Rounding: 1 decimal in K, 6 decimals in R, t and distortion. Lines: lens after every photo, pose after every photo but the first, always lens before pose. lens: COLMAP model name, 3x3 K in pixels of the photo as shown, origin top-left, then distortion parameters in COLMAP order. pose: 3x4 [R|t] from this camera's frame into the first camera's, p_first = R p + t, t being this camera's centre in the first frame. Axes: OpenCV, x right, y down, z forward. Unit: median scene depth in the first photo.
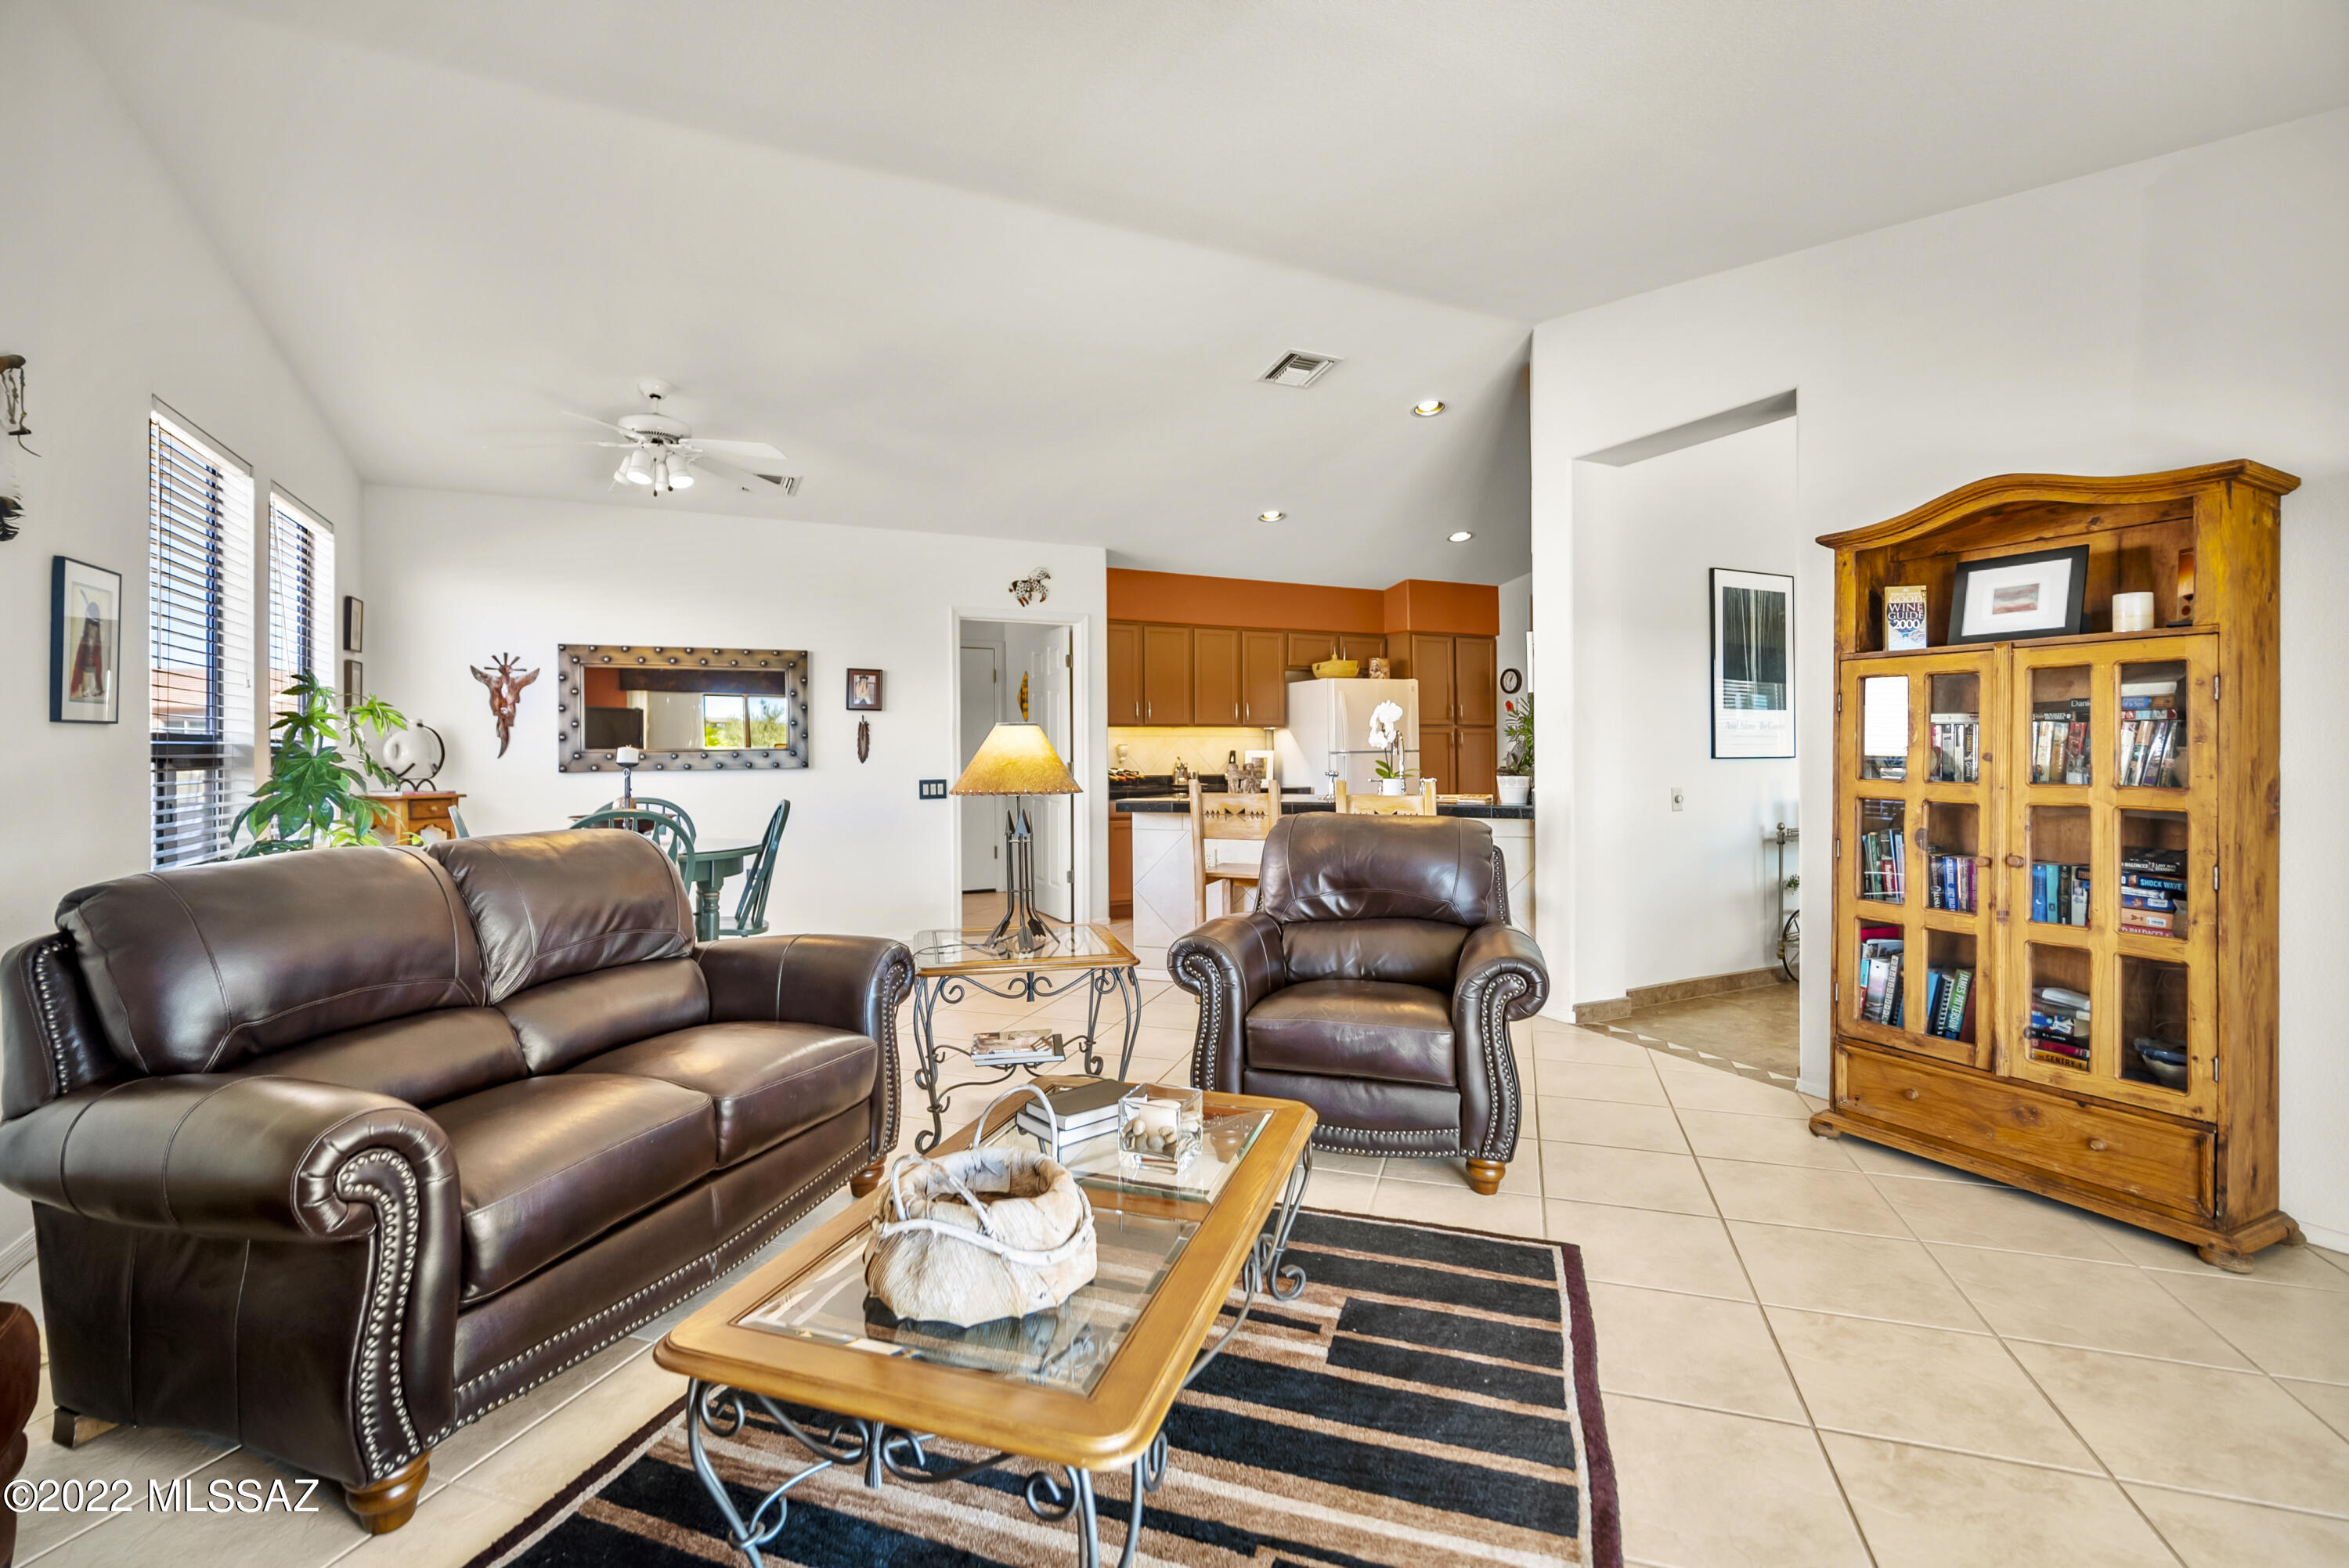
lens RADIAL K [[1038.1, 0, 1160.7], [0, 1038.1, 749.6], [0, 0, 1]] dist [-0.011521, 0.001717]
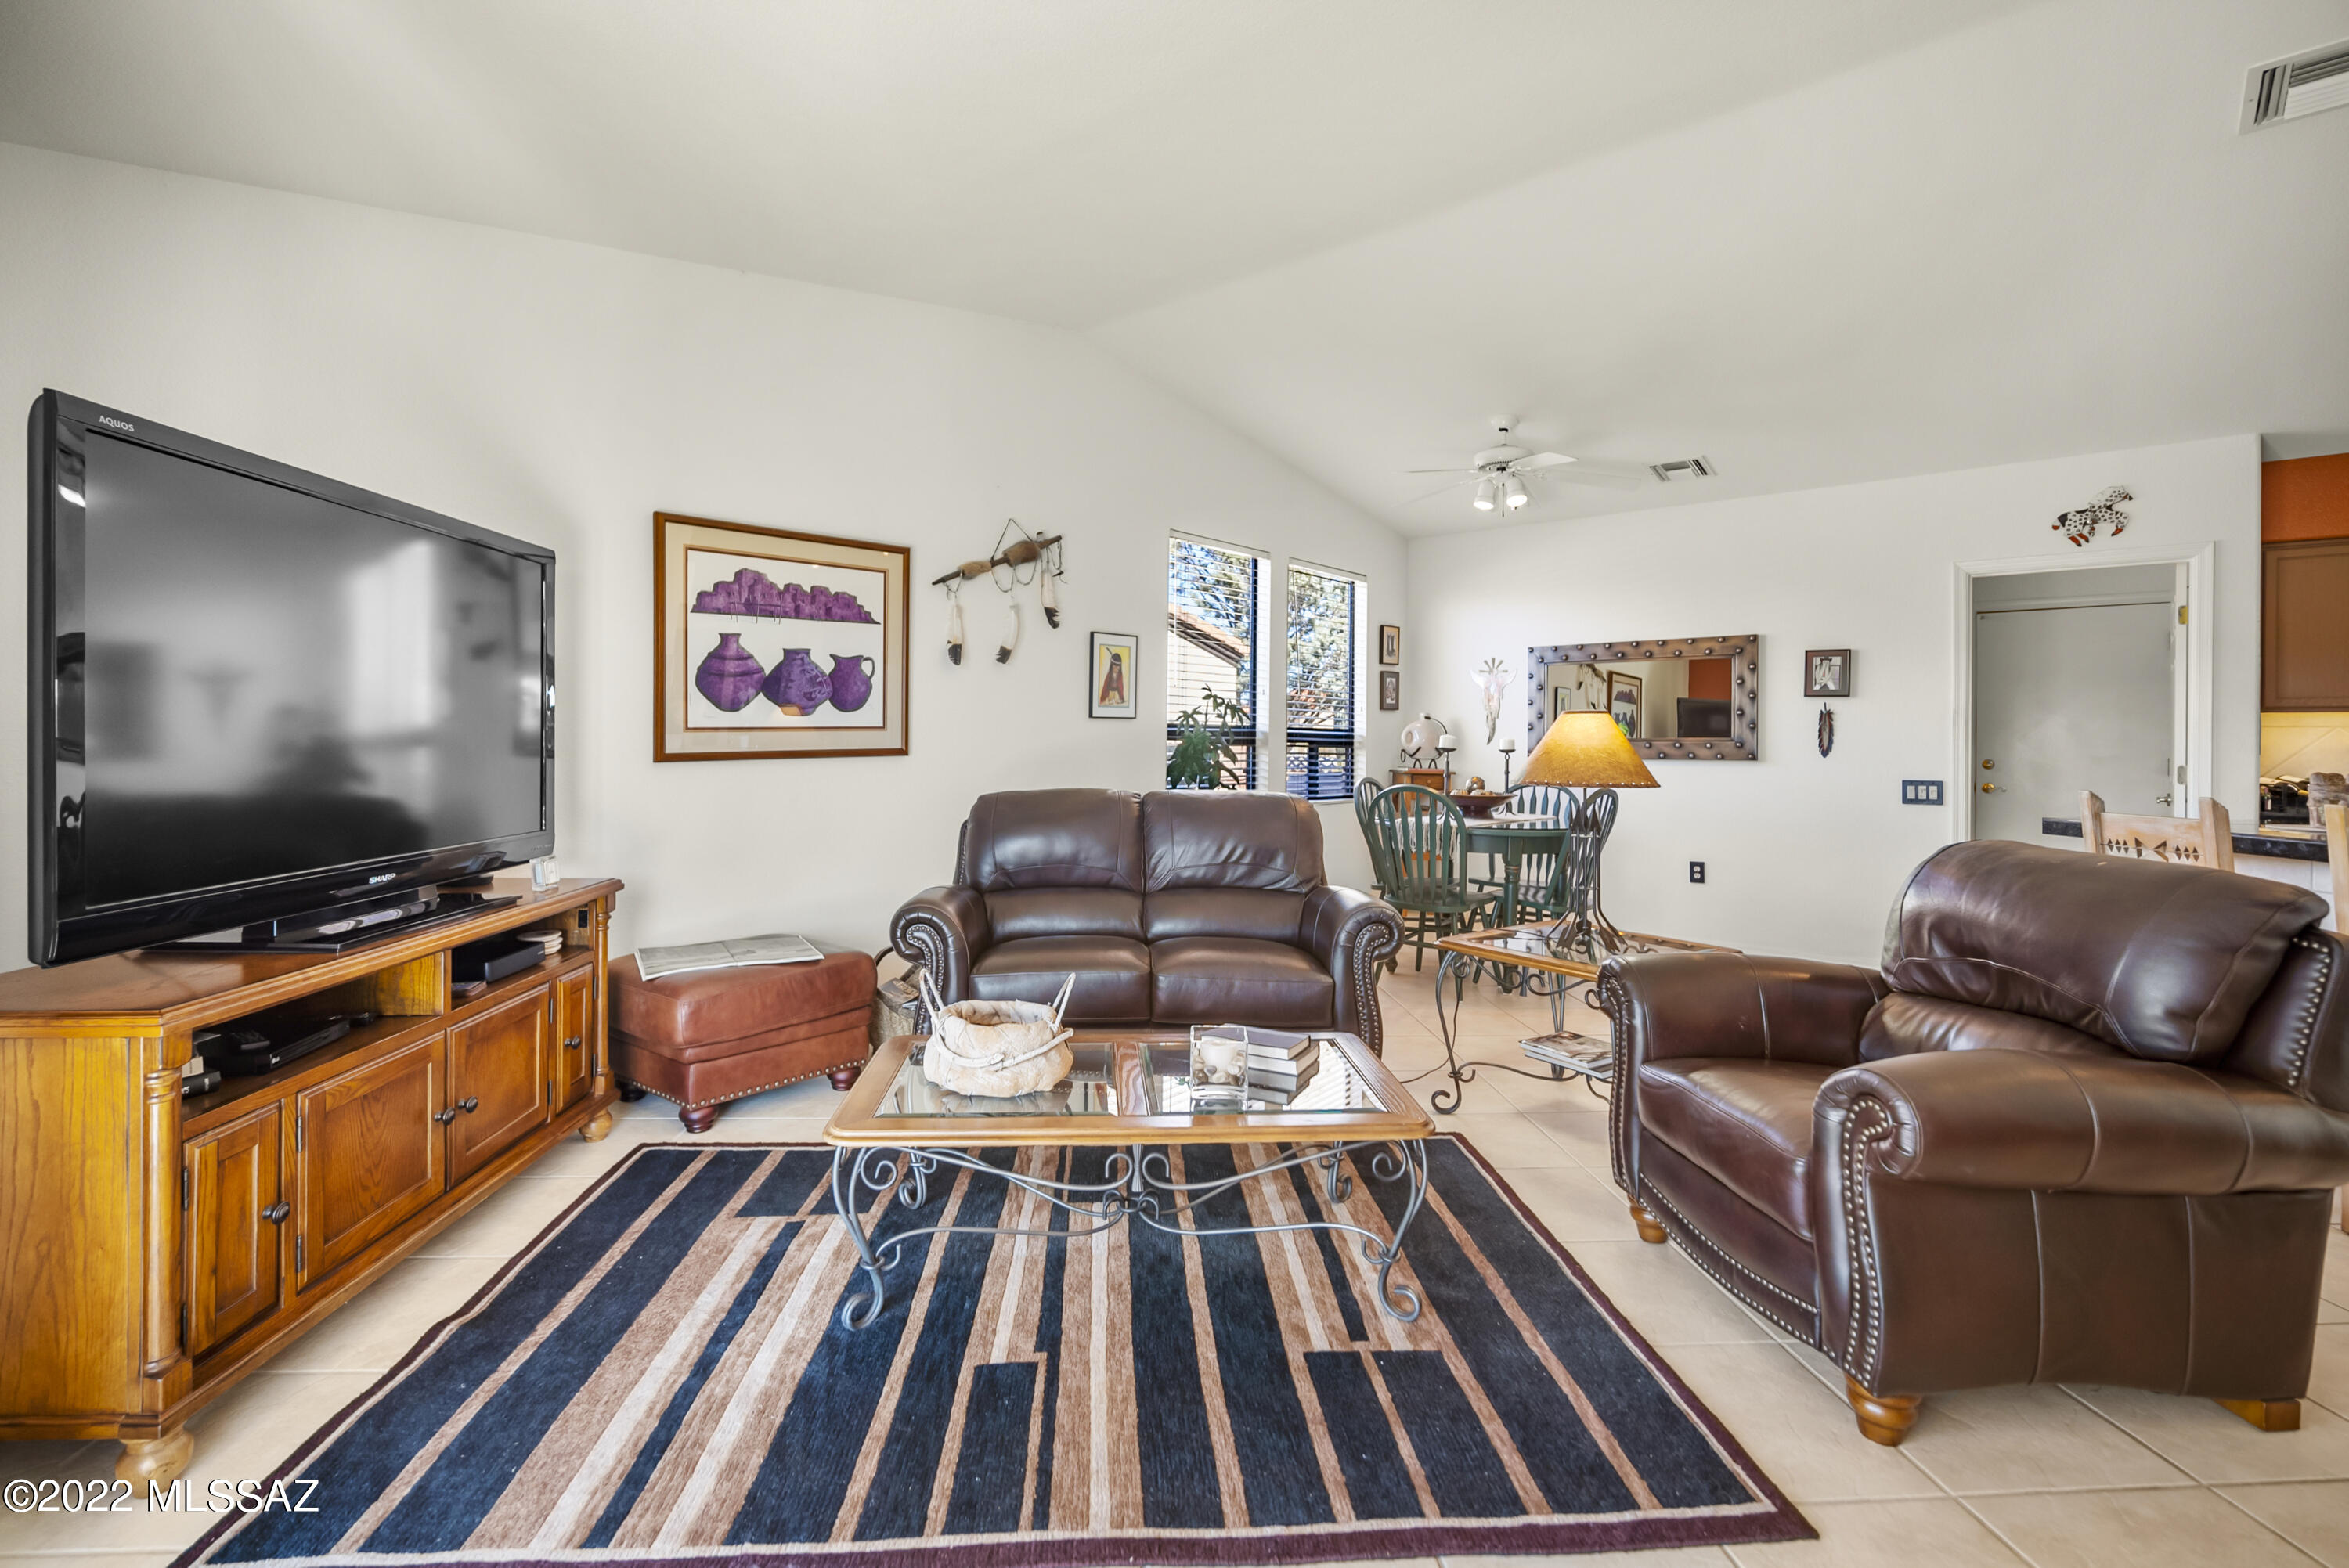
lens RADIAL K [[1038.1, 0, 1154.7], [0, 1038.1, 750.7], [0, 0, 1]] dist [-0.011521, 0.001717]
pose [[0.380292, 0.021183, -0.924624, 0.304075], [-0.011557, 0.999768, 0.018151, -0.001756], [0.924794, 0.003783, 0.380449, 0.143577]]
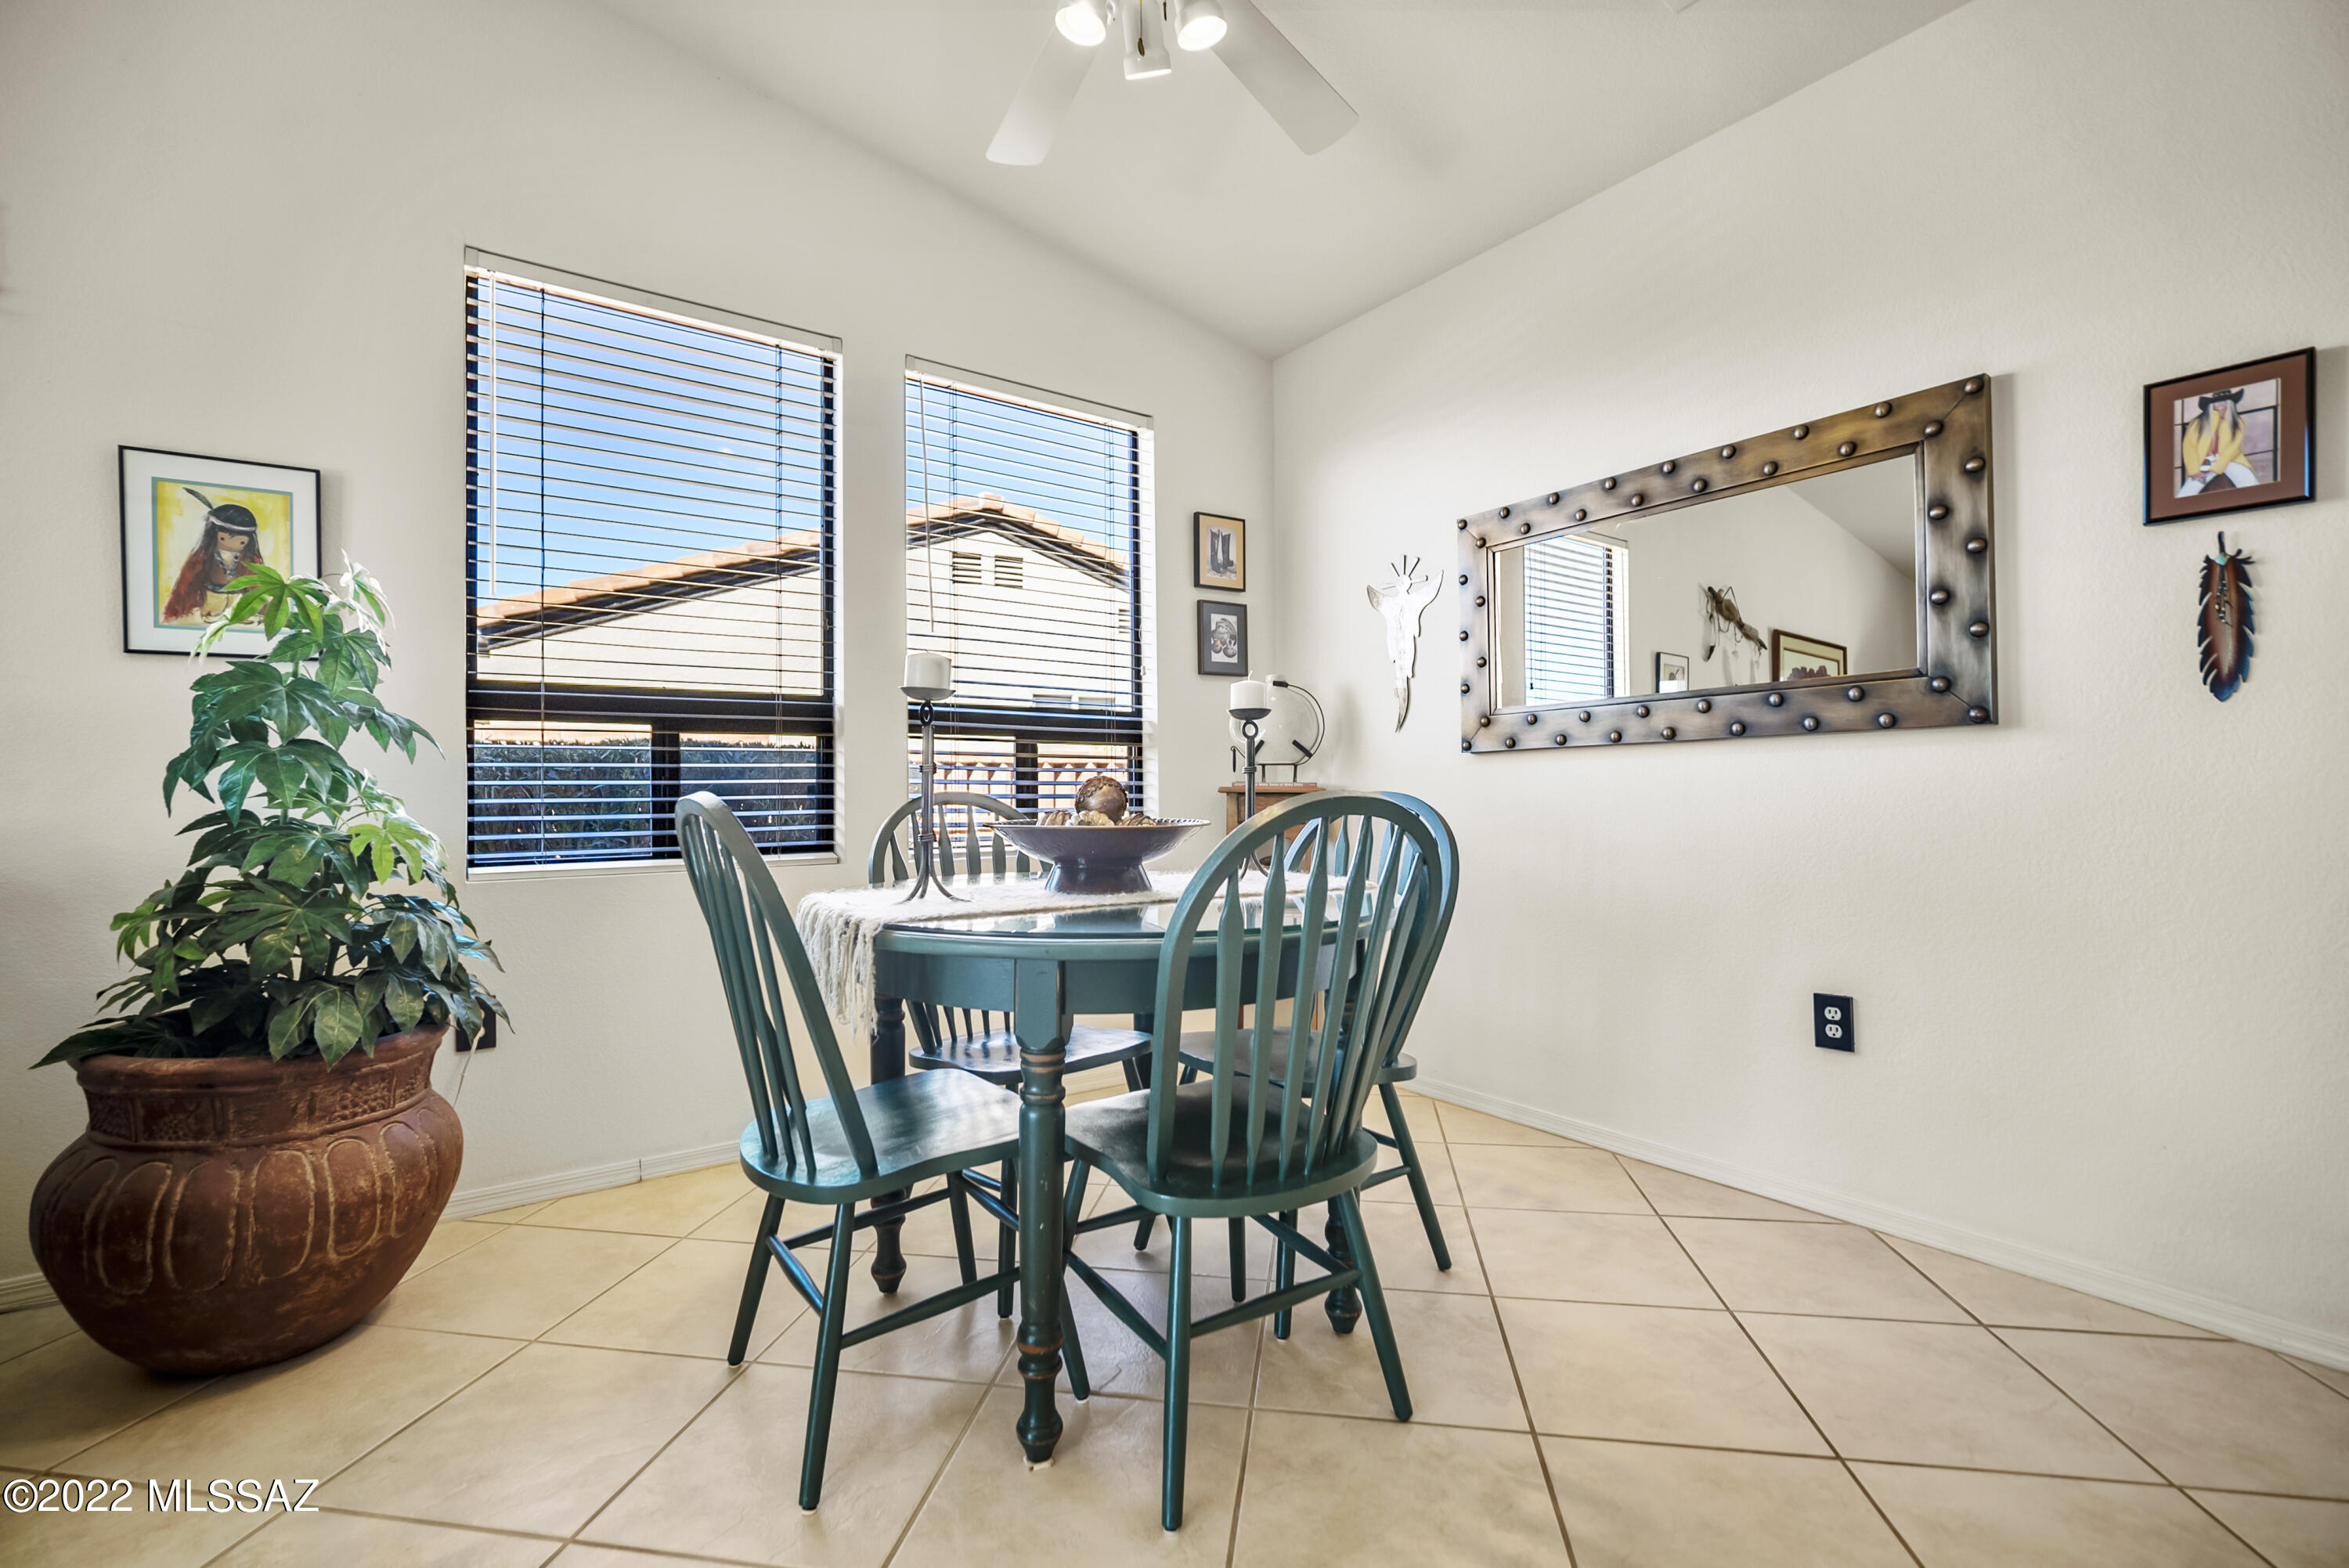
lens RADIAL K [[1038.1, 0, 1137.1], [0, 1038.1, 796.1], [0, 0, 1]] dist [-0.011521, 0.001717]
pose [[0.164476, 0.010130, -0.986329, -0.055909], [0.008754, 0.999893, 0.011729, 0.033437], [0.986342, -0.010563, 0.164370, 0.654542]]
